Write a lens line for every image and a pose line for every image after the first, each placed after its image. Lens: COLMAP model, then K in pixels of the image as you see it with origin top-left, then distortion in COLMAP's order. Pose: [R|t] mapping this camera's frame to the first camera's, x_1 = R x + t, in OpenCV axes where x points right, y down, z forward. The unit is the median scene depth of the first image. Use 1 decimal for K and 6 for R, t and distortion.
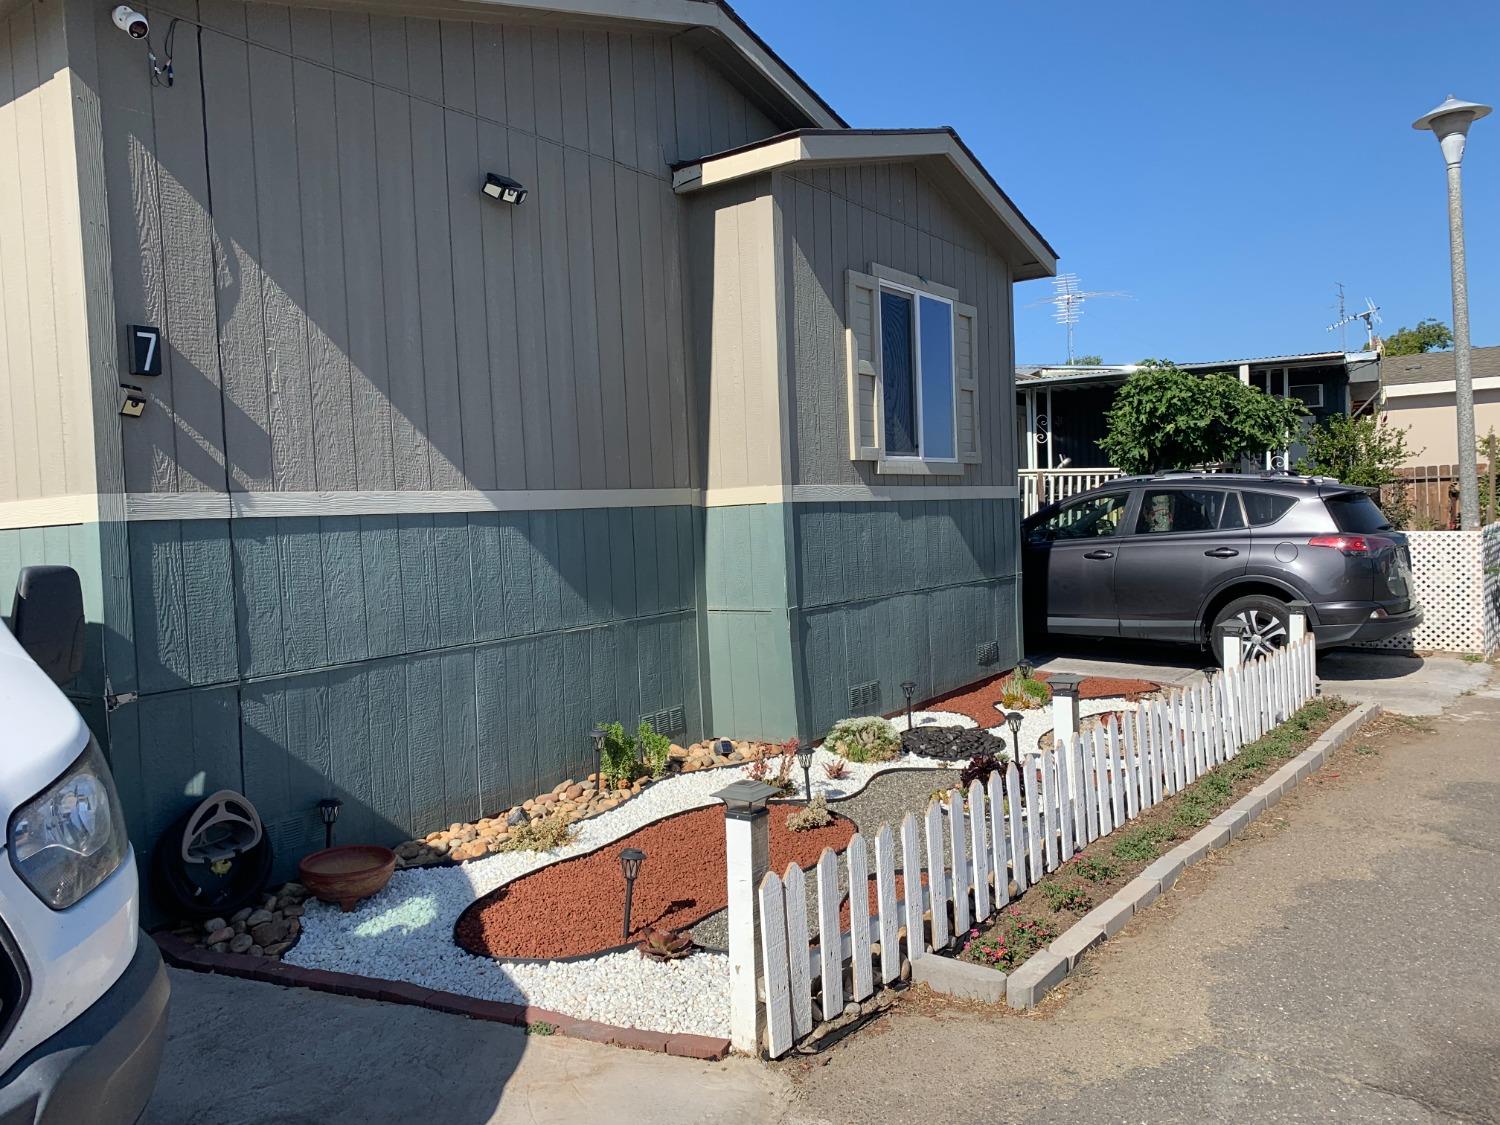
lens RADIAL K [[1113.0, 0, 732.2], [0, 1113.0, 559.6], [0, 0, 1]] dist [0.098104, -0.192070]
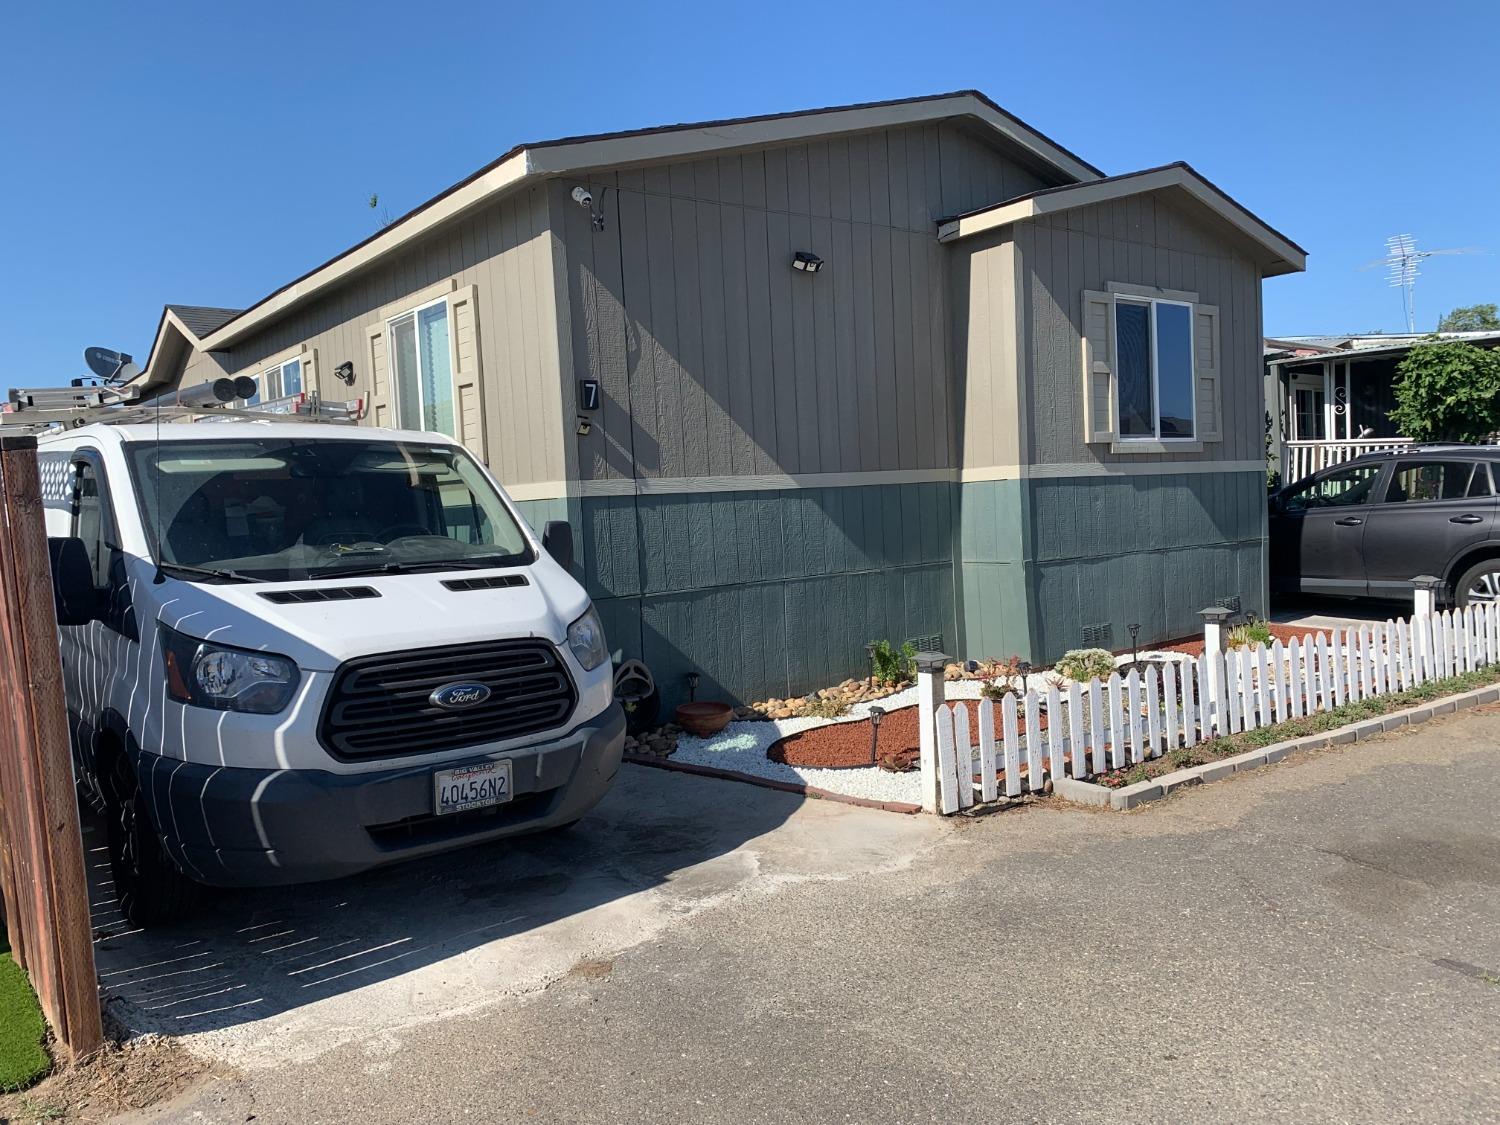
lens RADIAL K [[1151.2, 0, 758.3], [0, 1151.2, 557.7], [0, 0, 1]] dist [0.061105, -0.086647]
pose [[0.961606, 0.008293, -0.274309, 0.143389], [-0.002477, 0.999765, 0.021541, 0.014225], [0.274423, -0.020035, 0.961400, -0.436797]]
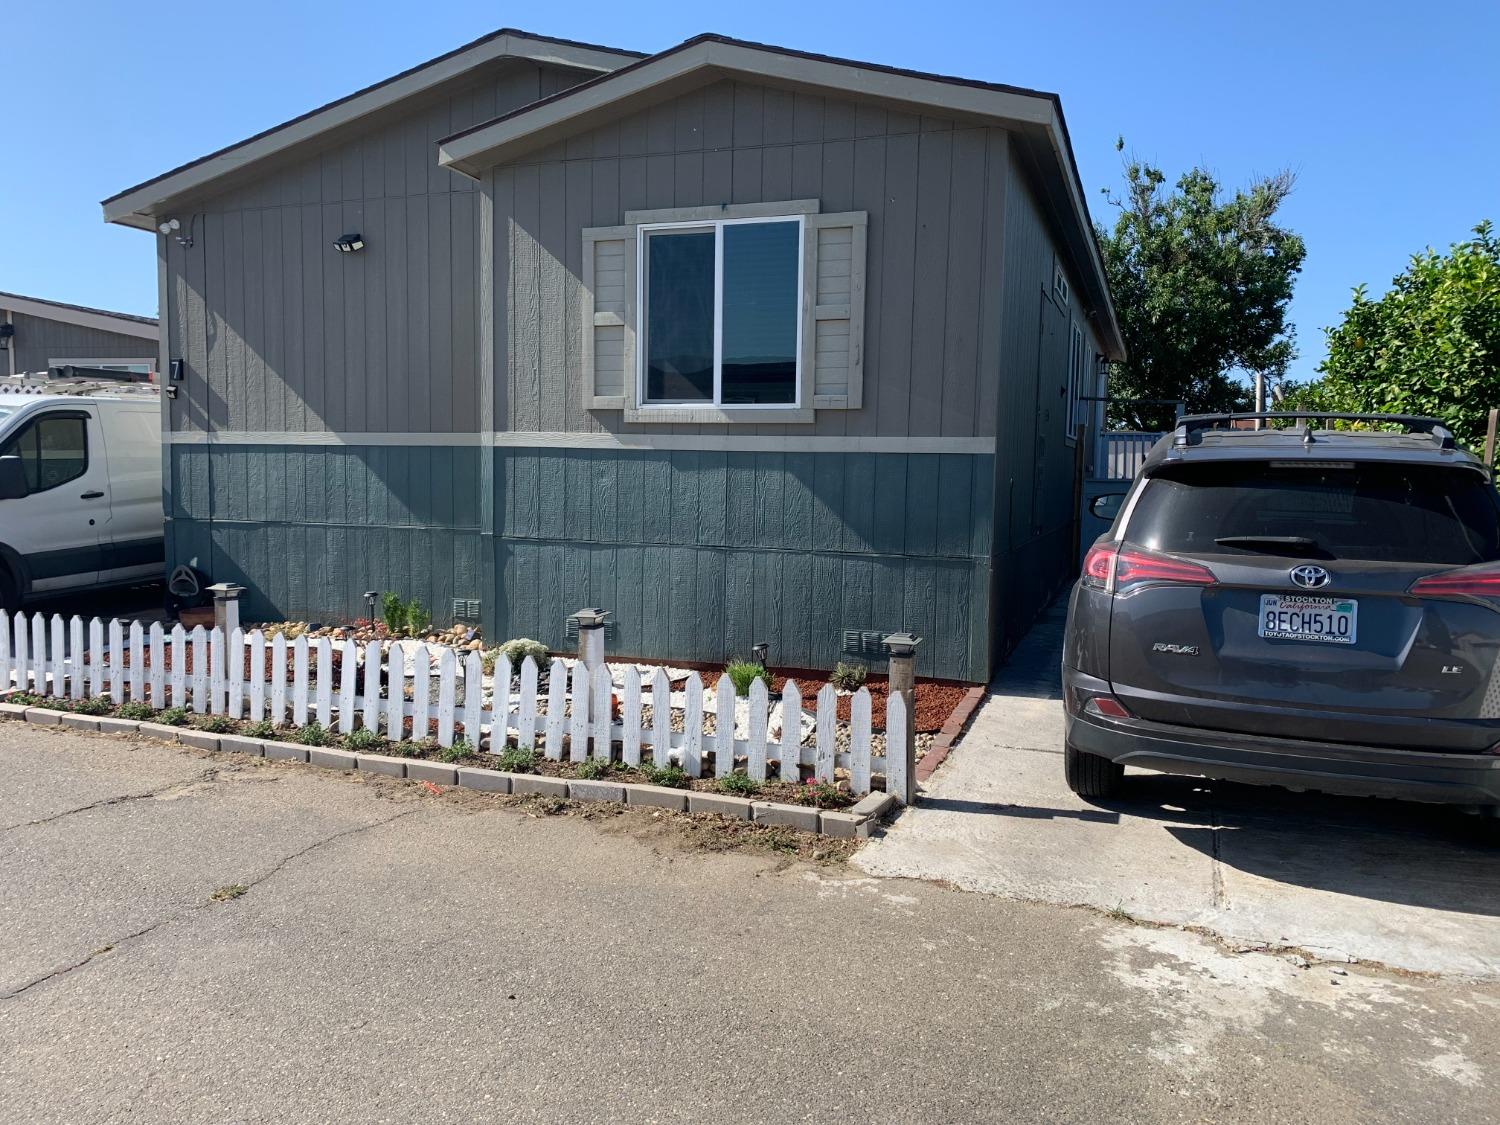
lens RADIAL K [[1151.2, 0, 758.3], [0, 1151.2, 557.7], [0, 0, 1]] dist [0.061105, -0.086647]
pose [[0.279693, 0.122949, -0.952184, 1.572820], [-0.063024, 0.991979, 0.109574, -0.103084], [0.958019, 0.029363, 0.285198, 1.092508]]
